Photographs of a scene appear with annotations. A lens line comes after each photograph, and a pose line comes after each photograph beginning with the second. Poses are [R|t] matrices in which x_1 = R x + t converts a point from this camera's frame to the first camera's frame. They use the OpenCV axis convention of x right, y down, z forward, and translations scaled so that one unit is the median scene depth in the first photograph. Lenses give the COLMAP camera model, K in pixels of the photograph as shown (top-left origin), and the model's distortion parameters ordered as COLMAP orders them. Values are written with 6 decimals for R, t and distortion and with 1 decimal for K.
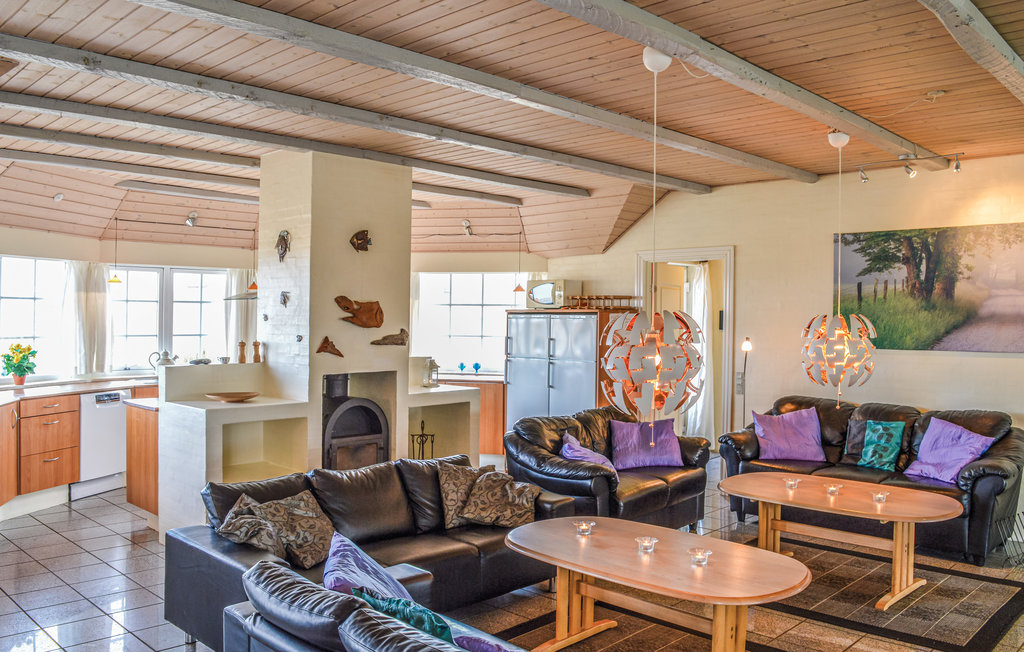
lens RADIAL K [[828.0, 0, 517.2], [0, 828.0, 318.2], [0, 0, 1]] dist [-0.085604, 0.005657]
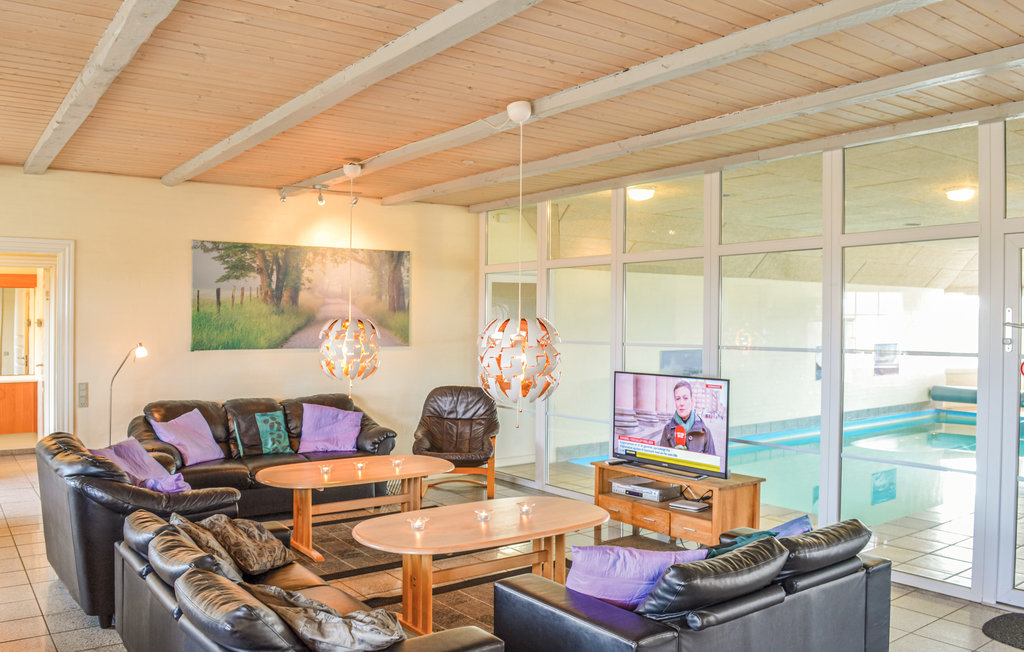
lens RADIAL K [[828.0, 0, 519.1], [0, 828.0, 331.2], [0, 0, 1]] dist [-0.085604, 0.005657]
pose [[0.161877, -0.015566, 0.986688, -0.613347], [0.002519, 0.999879, 0.015361, -0.002924], [-0.986808, -0.000001, 0.161897, 0.462728]]
